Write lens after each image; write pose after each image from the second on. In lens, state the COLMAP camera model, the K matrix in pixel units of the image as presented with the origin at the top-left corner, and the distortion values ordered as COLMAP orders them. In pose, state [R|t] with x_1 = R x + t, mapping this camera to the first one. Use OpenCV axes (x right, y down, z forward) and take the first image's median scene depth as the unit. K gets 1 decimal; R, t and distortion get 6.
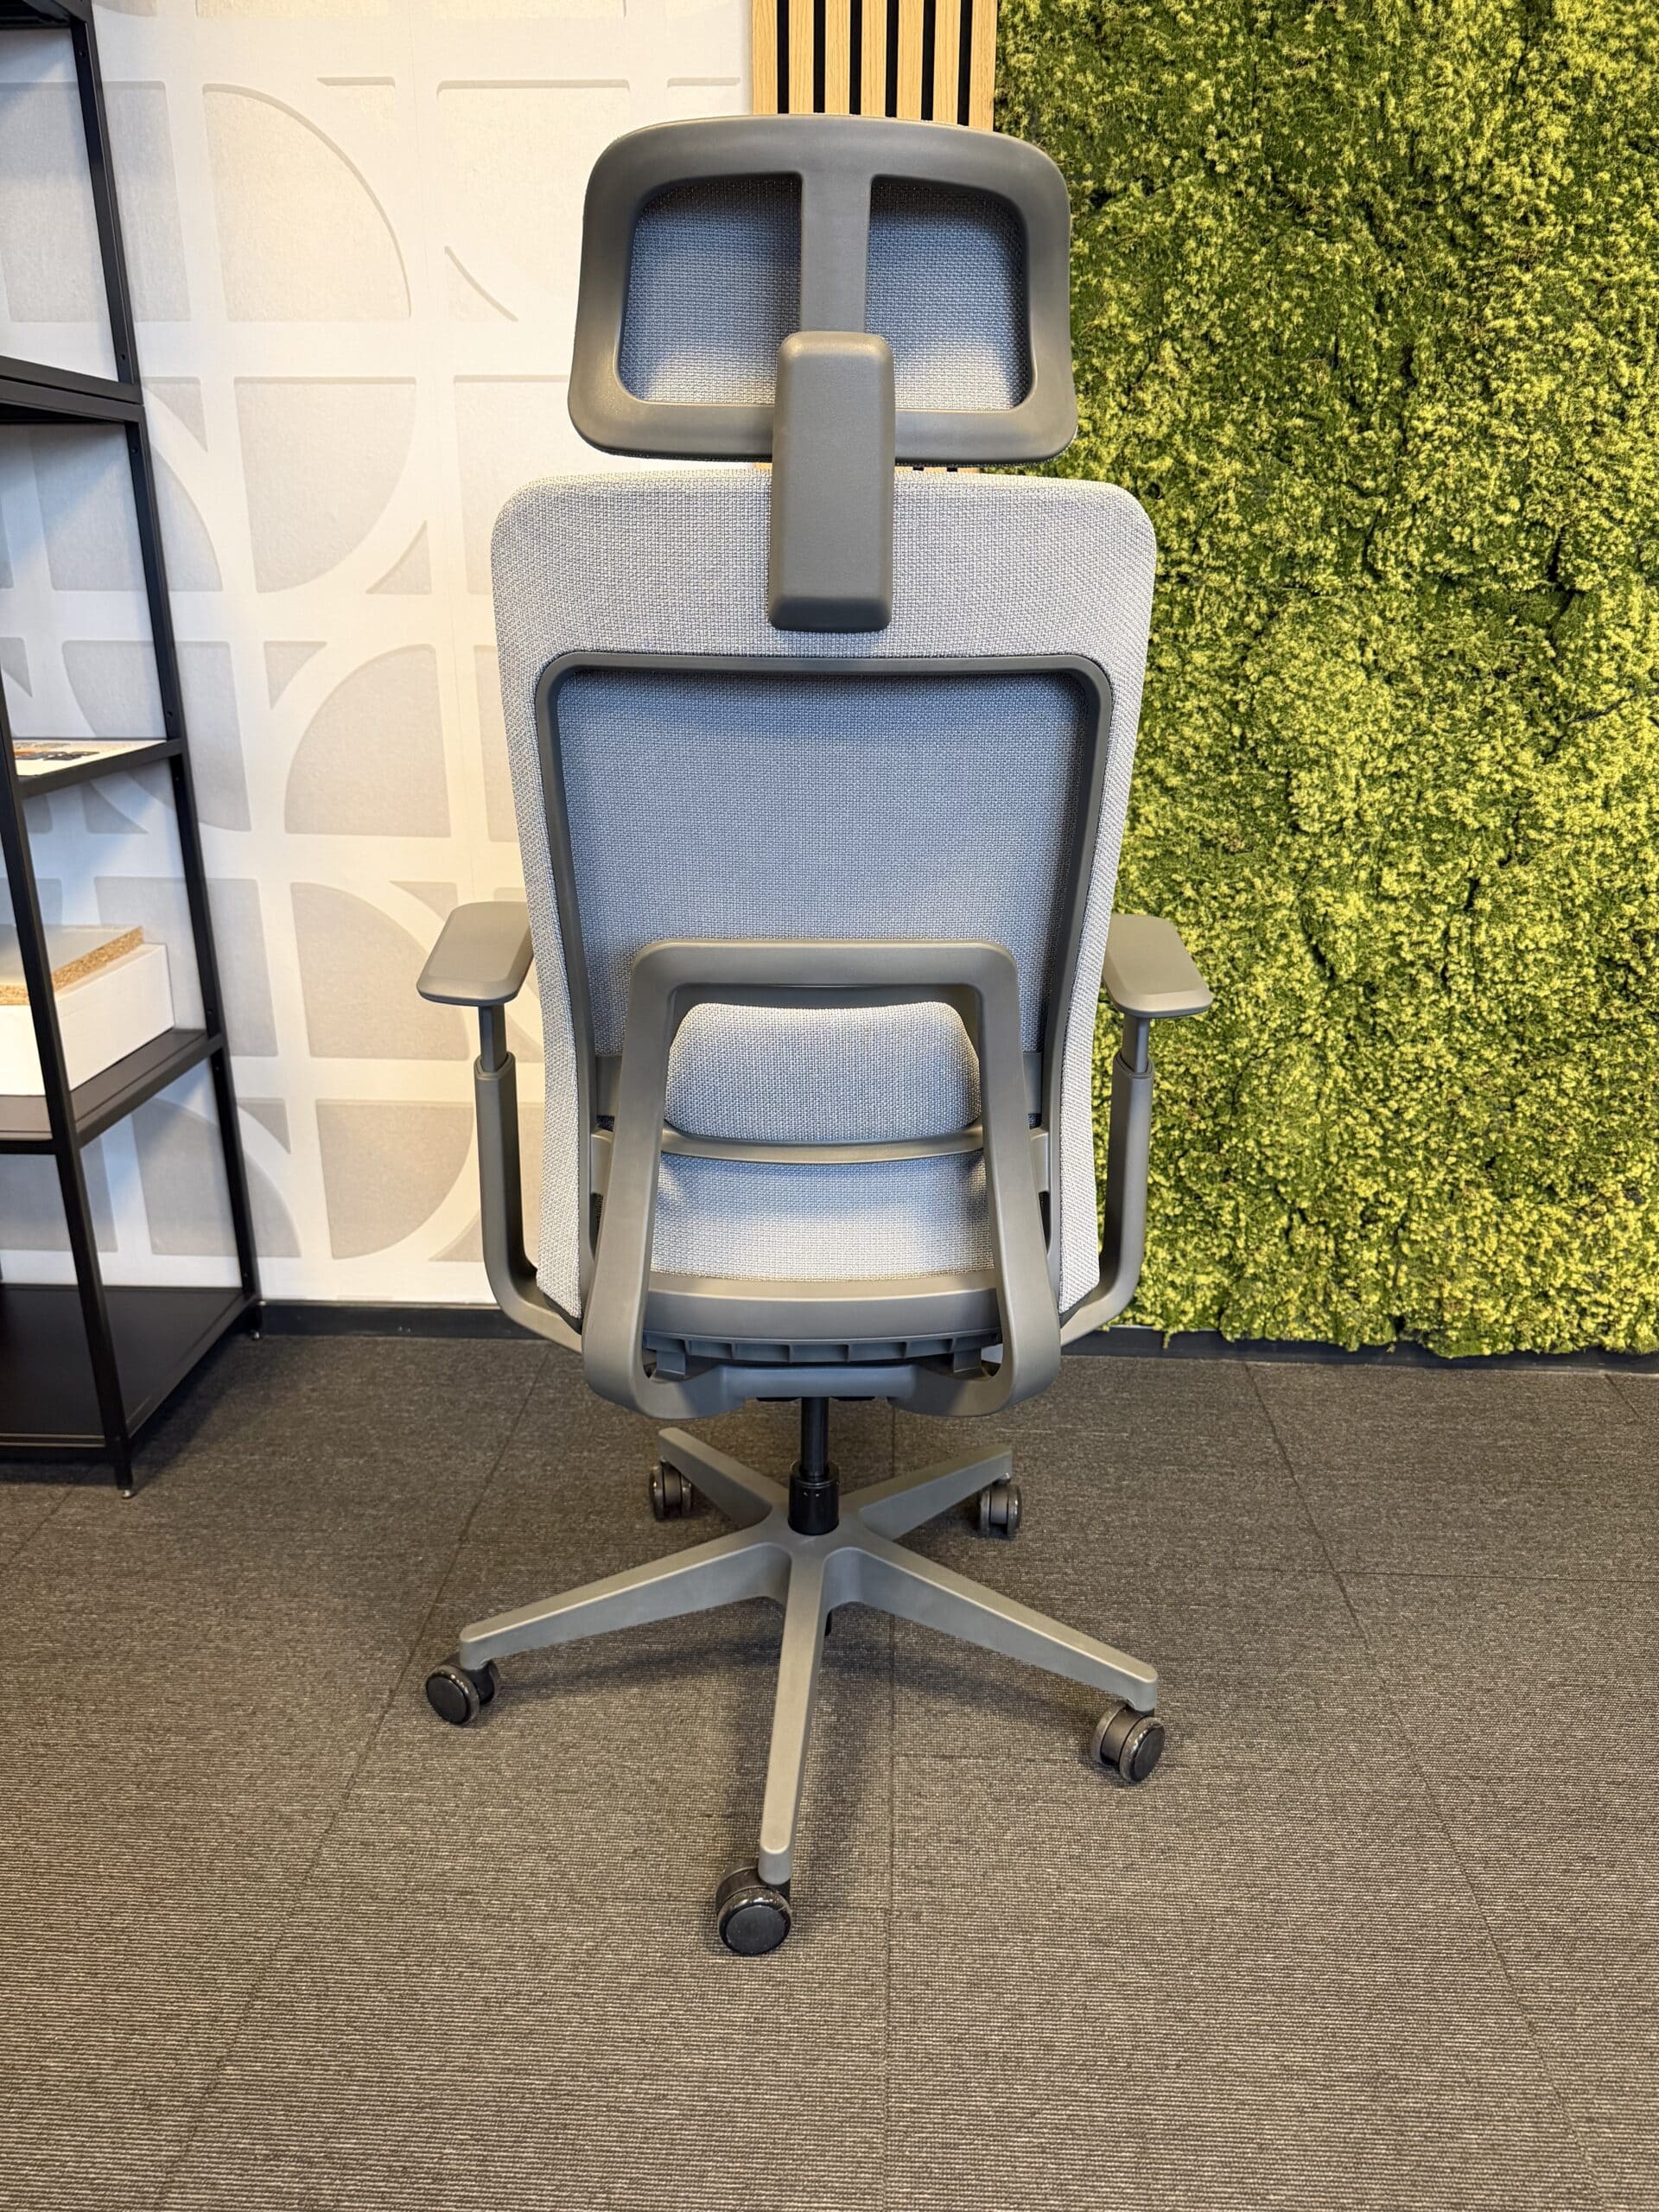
lens RADIAL K [[1574.8, 0, 826.0], [0, 1574.8, 1099.8], [0, 0, 1]] dist [0.029120, -0.042106]
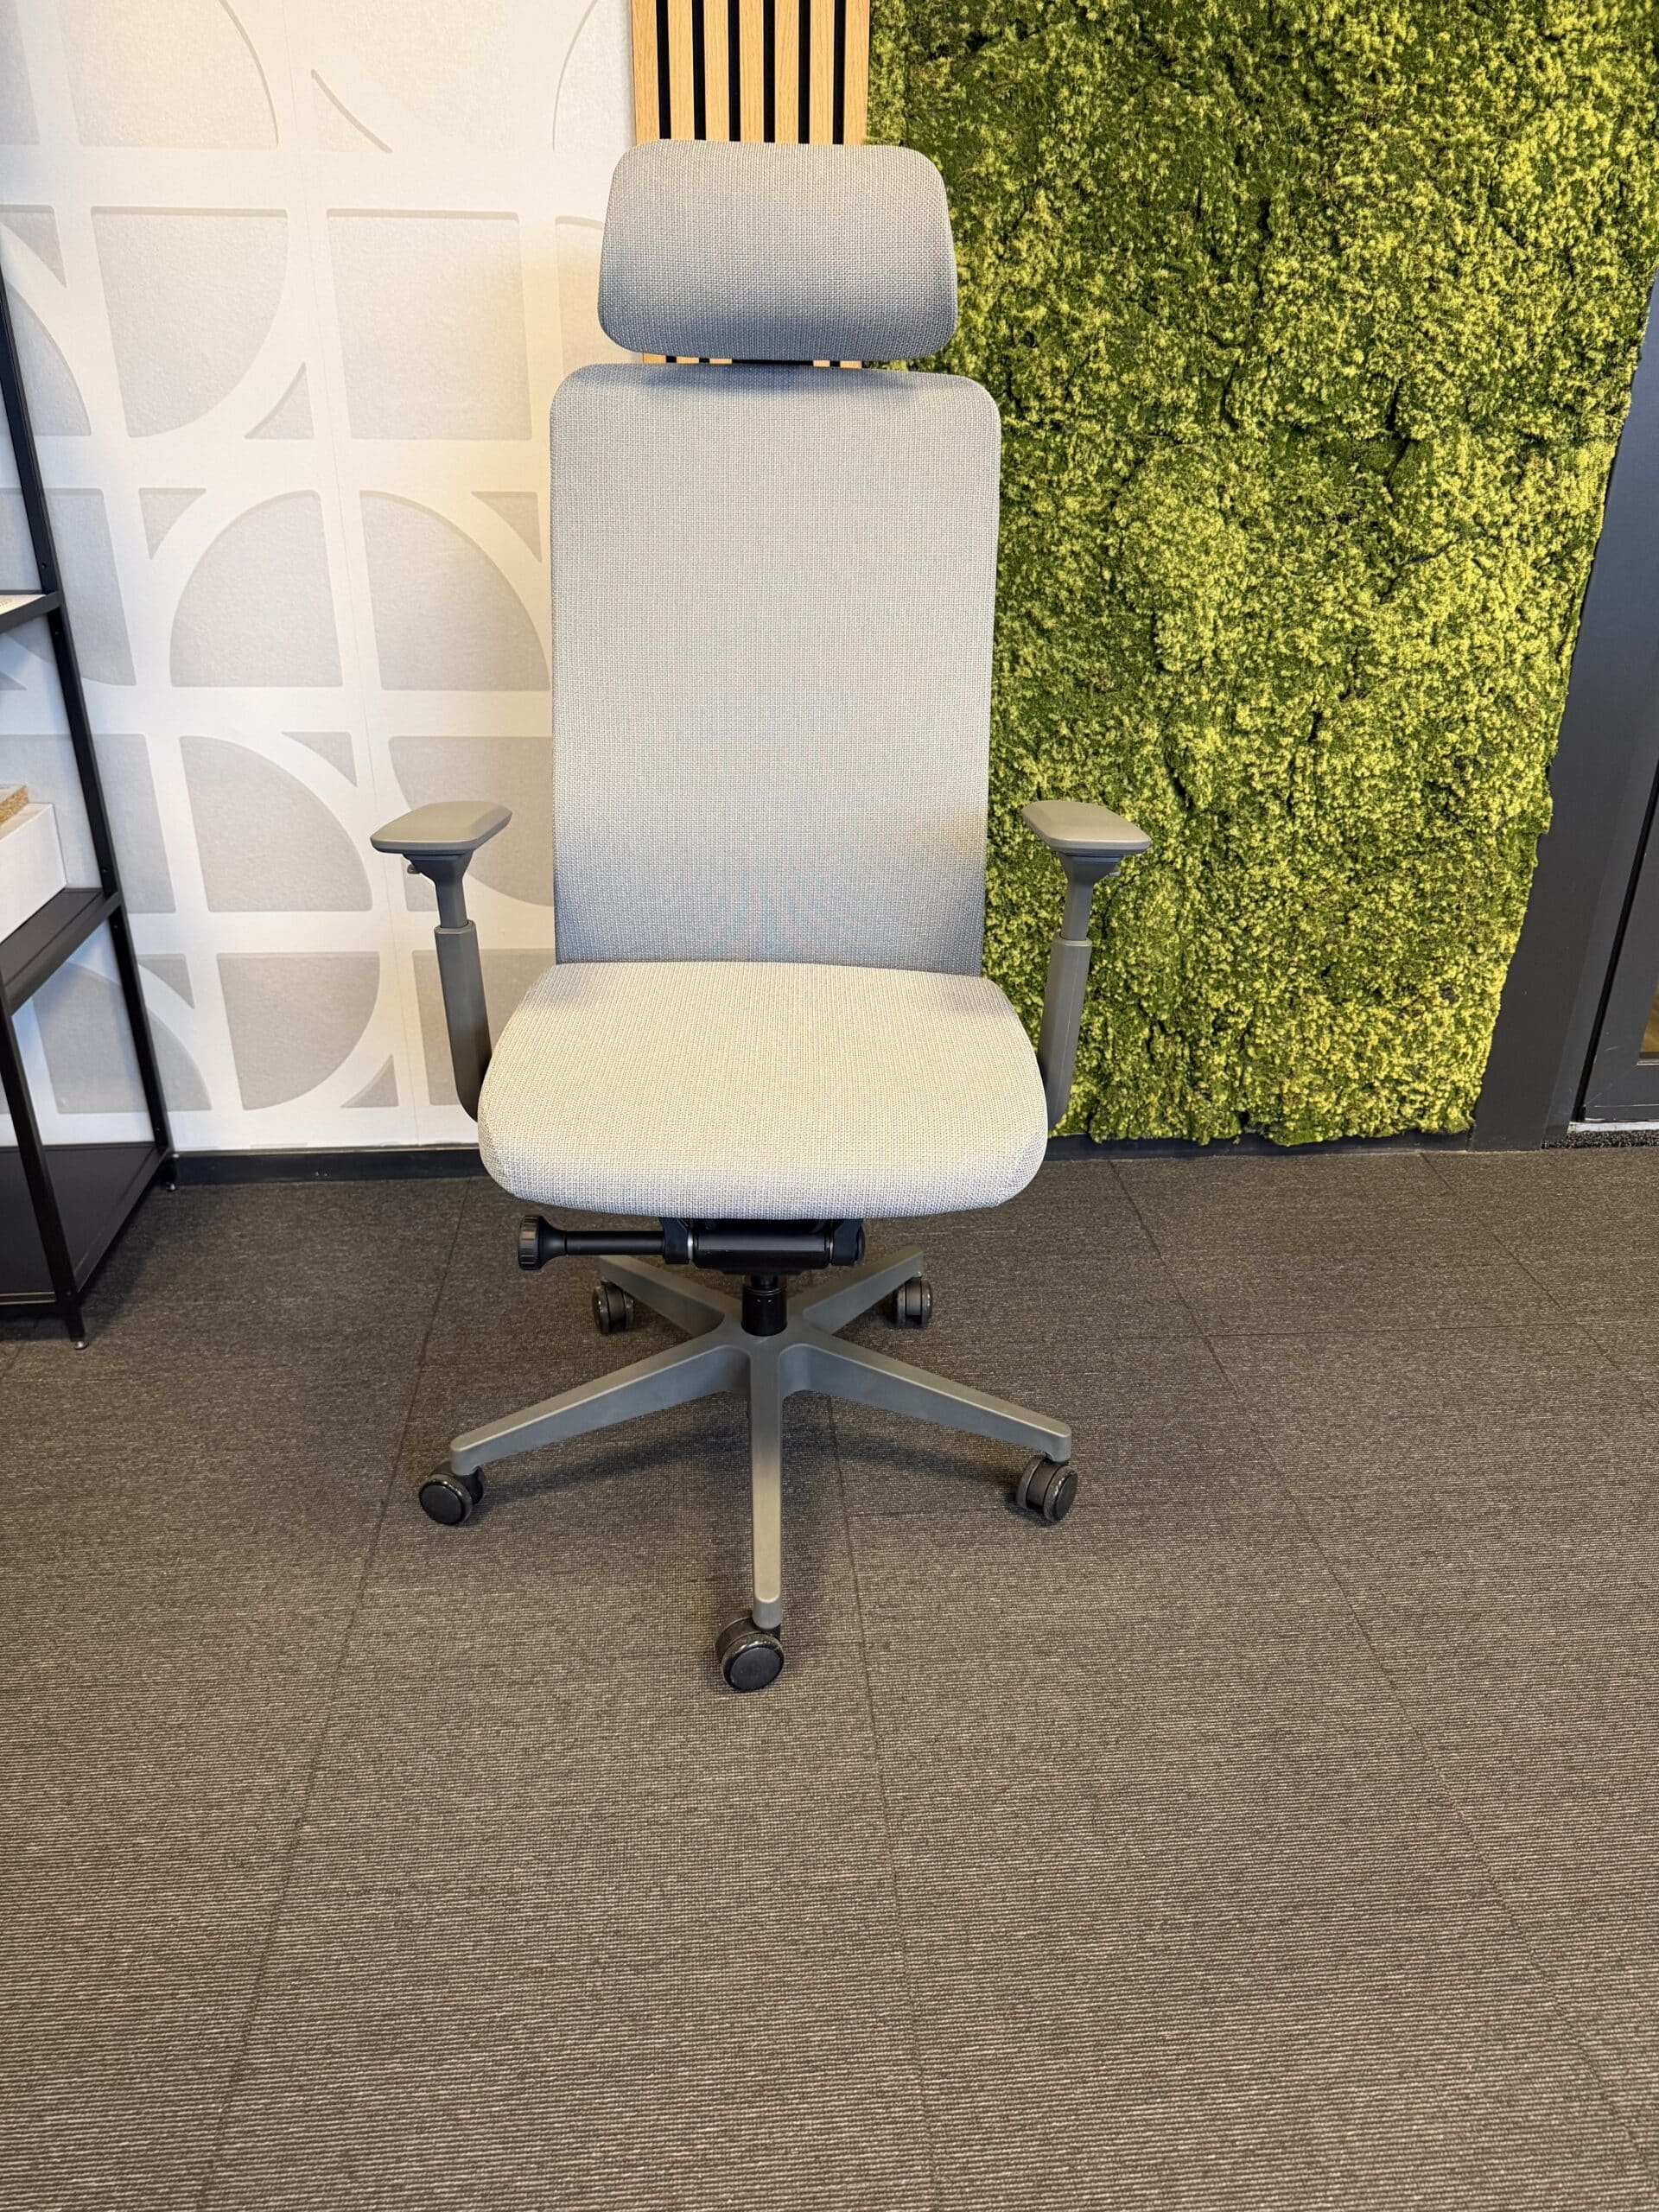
lens RADIAL K [[1574.8, 0, 830.9], [0, 1574.8, 1103.2], [0, 0, 1]] dist [0.029120, -0.042106]
pose [[0.991209, -0.050175, 0.122422, -0.073900], [0.035245, 0.992001, 0.121206, -0.016964], [-0.127525, -0.115826, 0.985049, -0.066739]]
